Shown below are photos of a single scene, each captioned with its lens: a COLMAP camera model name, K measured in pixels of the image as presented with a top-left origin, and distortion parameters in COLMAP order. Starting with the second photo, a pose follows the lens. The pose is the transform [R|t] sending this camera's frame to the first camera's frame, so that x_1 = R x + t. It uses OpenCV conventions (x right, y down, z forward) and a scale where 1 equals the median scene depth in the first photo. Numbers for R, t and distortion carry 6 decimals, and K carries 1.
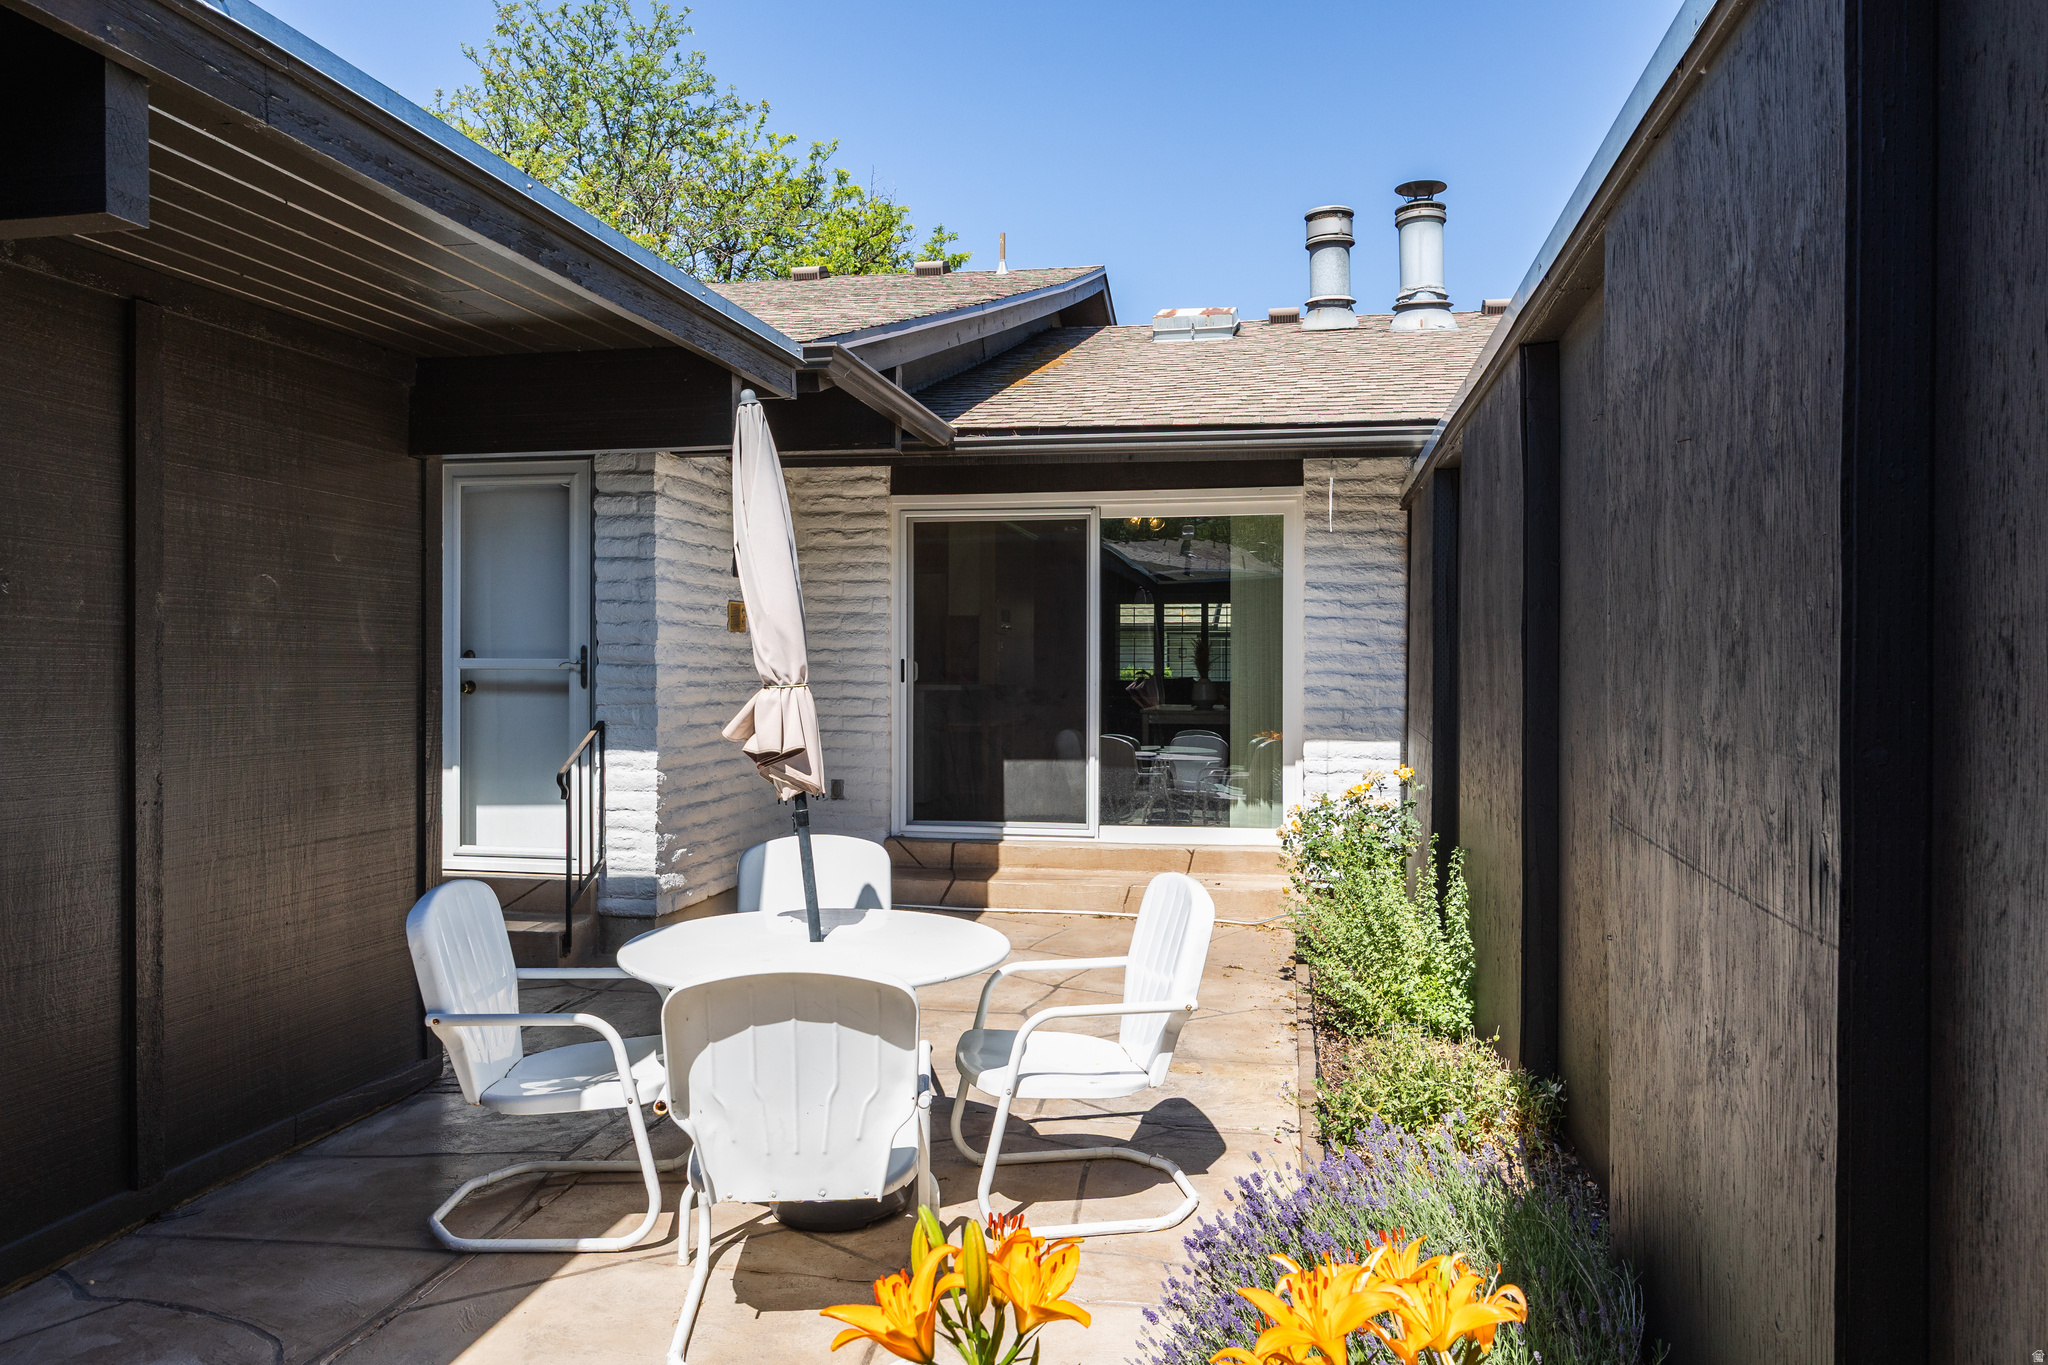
lens RADIAL K [[1395.6, 0, 1025.9], [0, 1395.6, 675.5], [0, 0, 1]] dist [0.001163, -0.002972]
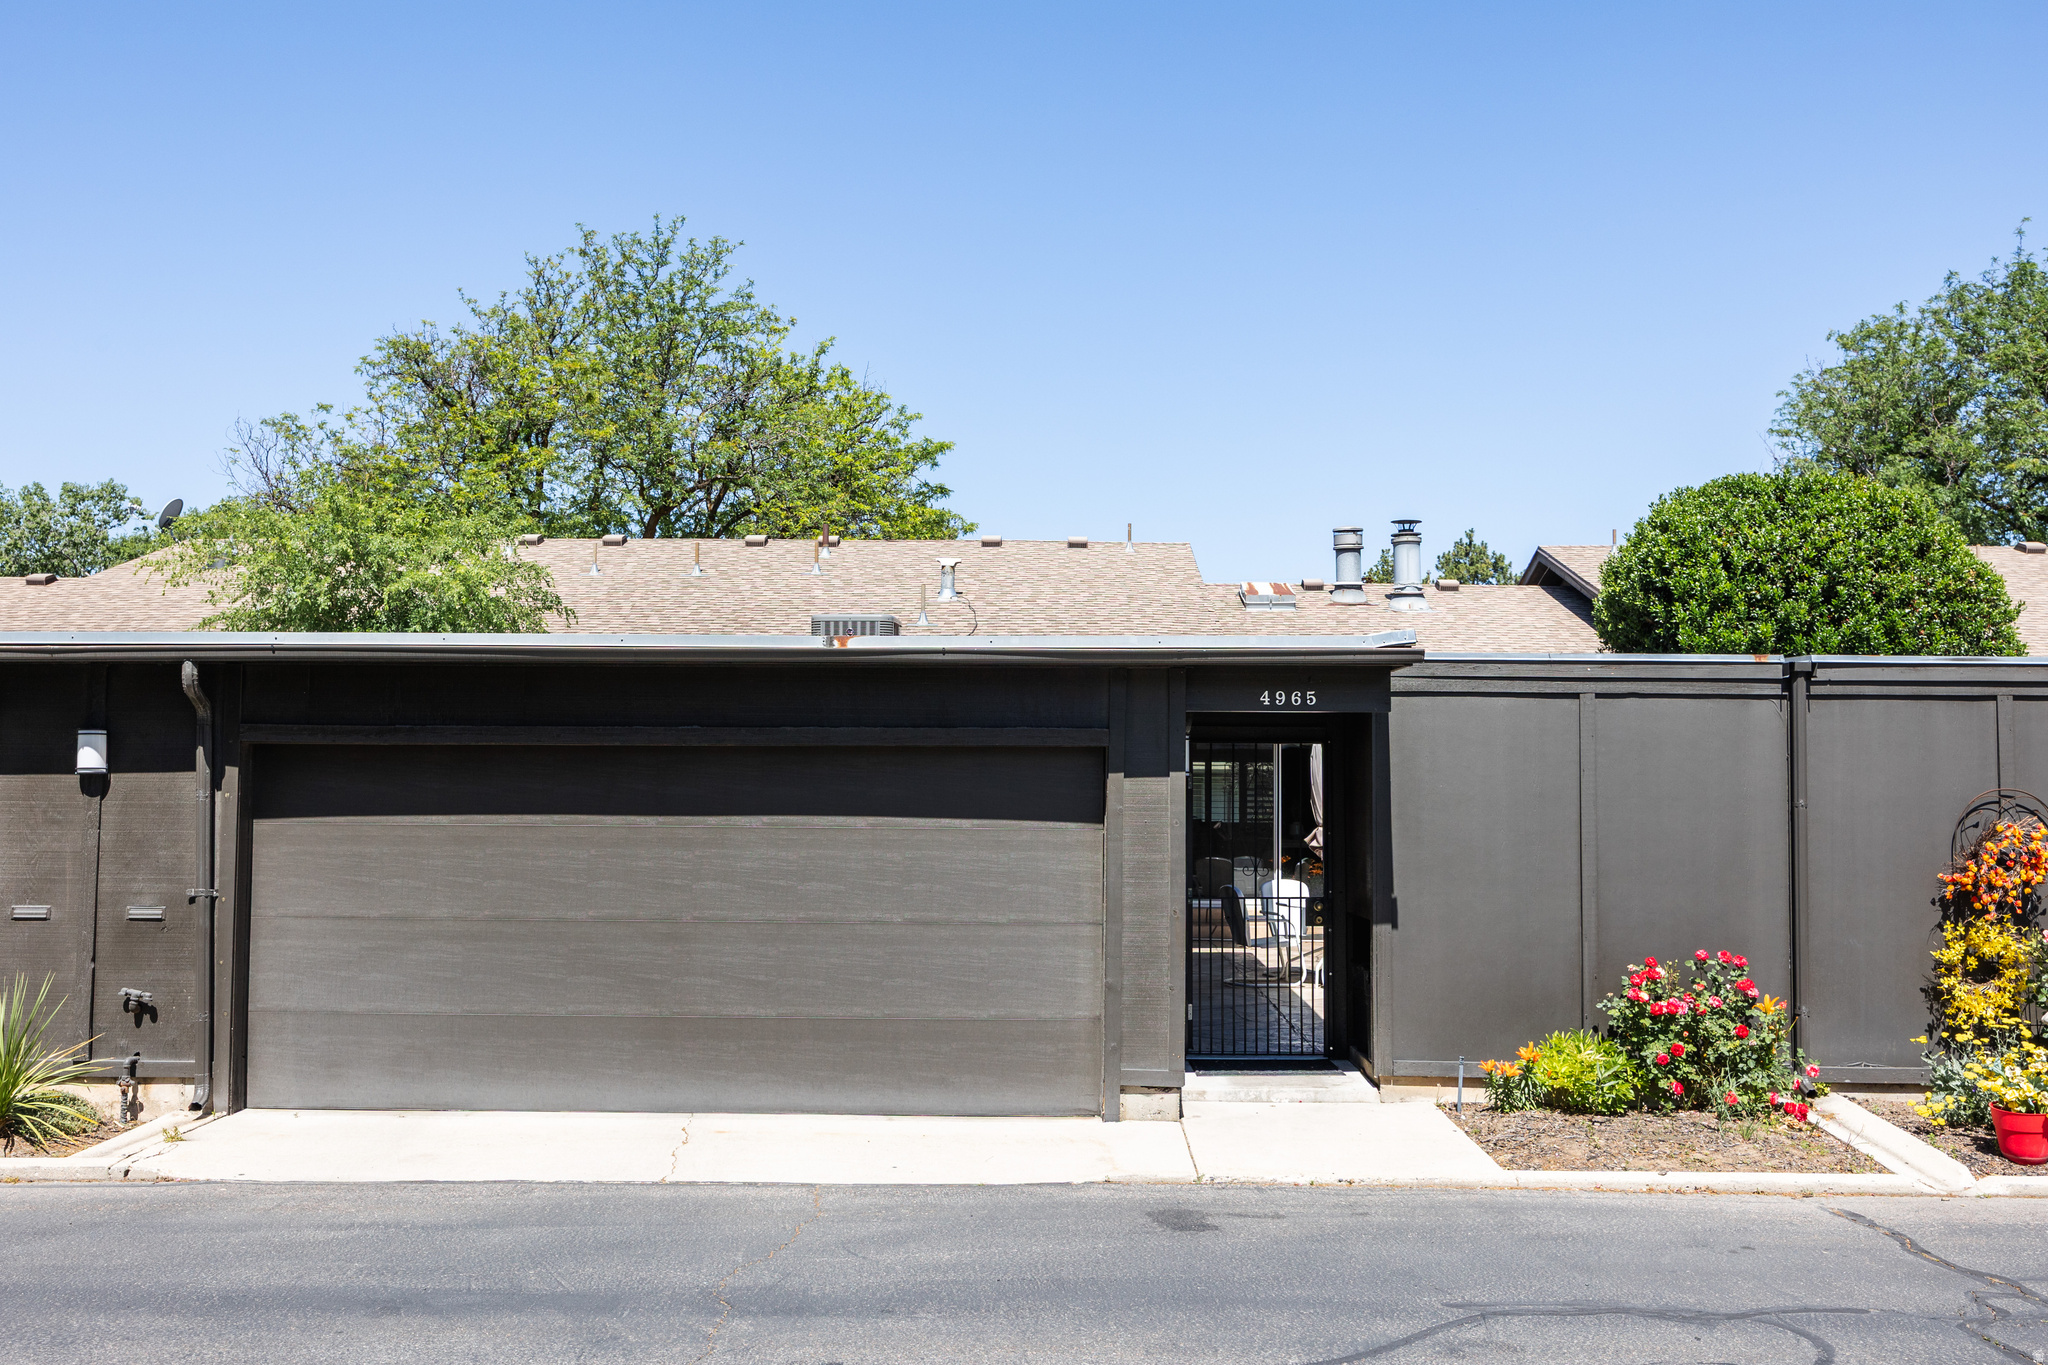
lens RADIAL K [[1818.6, 0, 1029.8], [0, 1818.6, 683.0], [0, 0, 1]] dist [-0.023024, -0.002246]
pose [[0.985831, 0.014393, 0.167121, -0.735835], [-0.002227, 0.997347, -0.072759, -0.007517], [-0.167725, 0.071356, 0.983248, -1.467633]]
